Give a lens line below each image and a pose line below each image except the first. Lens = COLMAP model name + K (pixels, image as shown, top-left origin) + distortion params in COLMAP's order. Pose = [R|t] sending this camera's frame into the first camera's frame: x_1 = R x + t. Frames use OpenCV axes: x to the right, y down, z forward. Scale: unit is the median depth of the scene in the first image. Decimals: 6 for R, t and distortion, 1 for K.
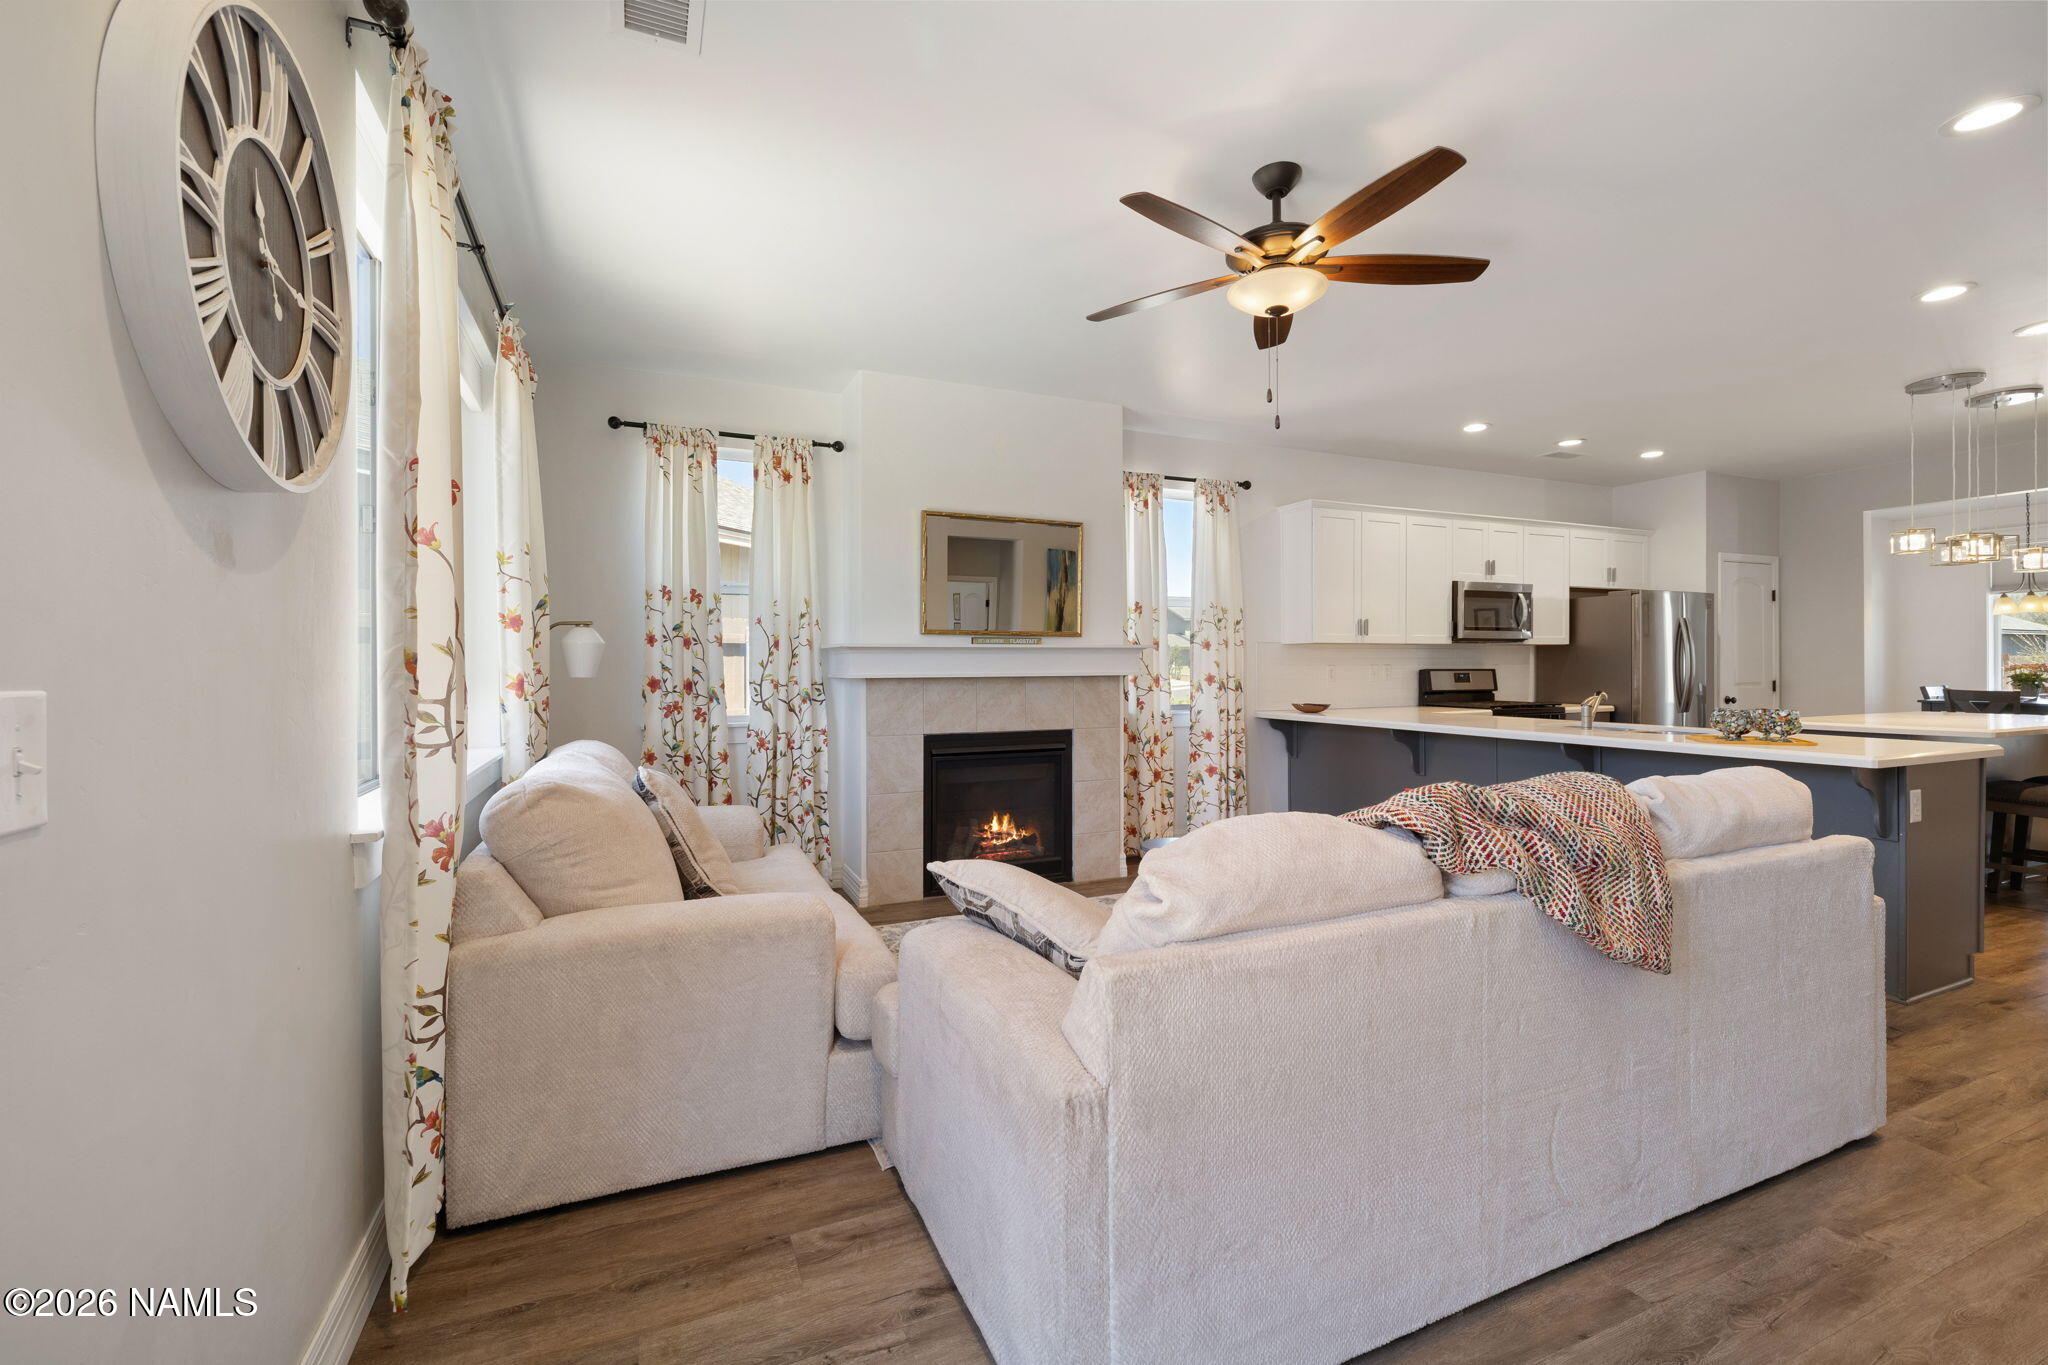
lens RADIAL K [[862.7, 0, 1014.6], [0, 862.7, 658.7], [0, 0, 1]] dist [0.002316, -0.000062]
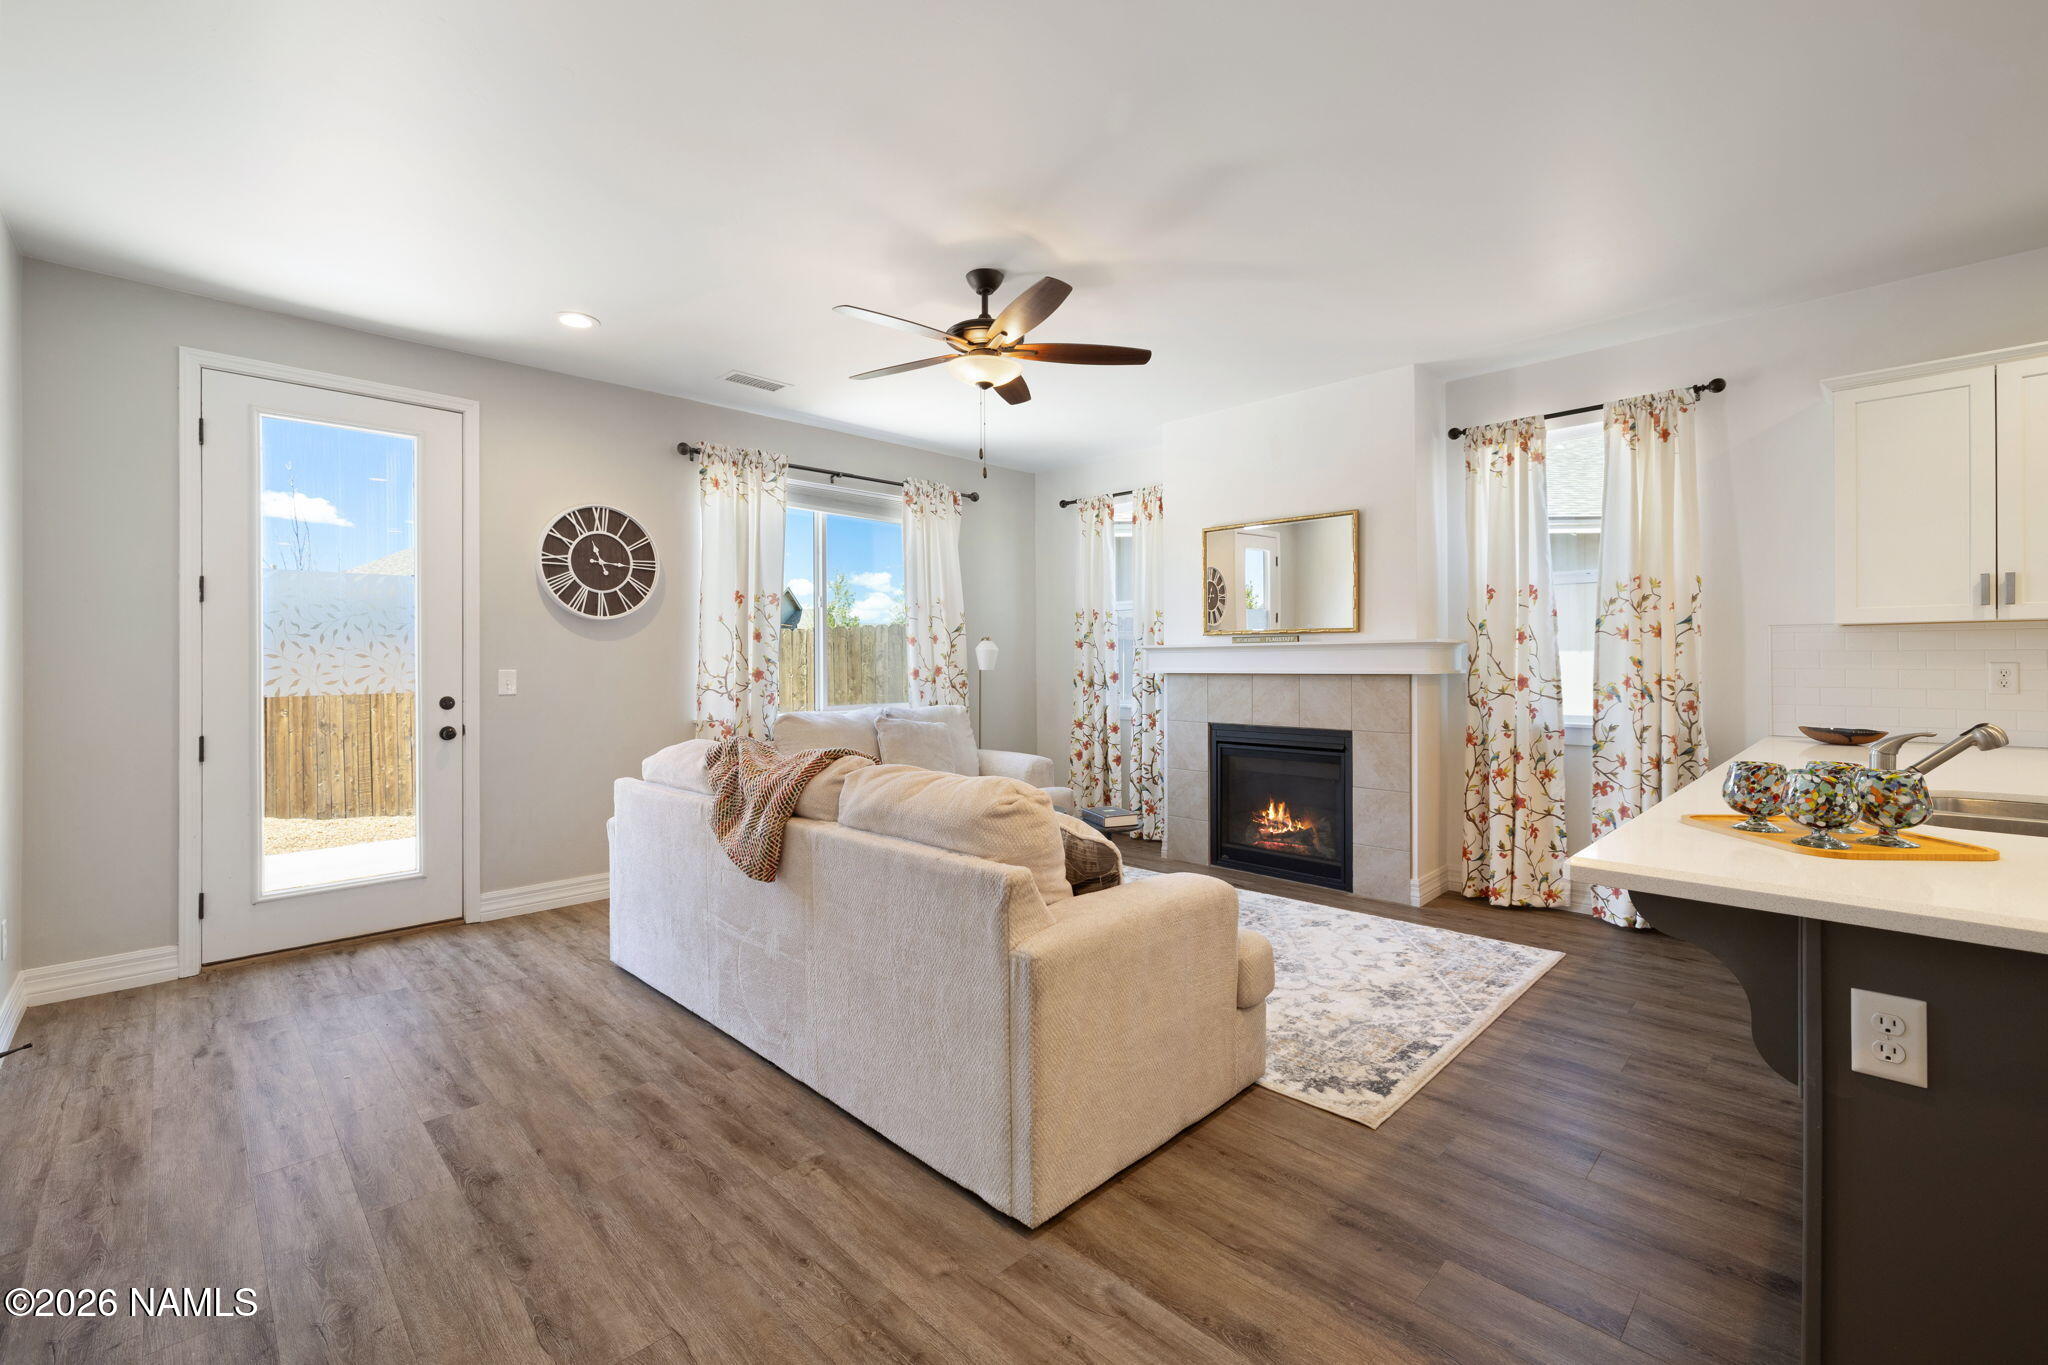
lens RADIAL K [[862.7, 0, 1014.6], [0, 862.7, 658.7], [0, 0, 1]] dist [0.002316, -0.000062]
pose [[0.357212, 0.000416, -0.934023, 0.817163], [0.010969, 0.999929, 0.004640, -0.005054], [0.933959, -0.011902, 0.357182, 0.320640]]
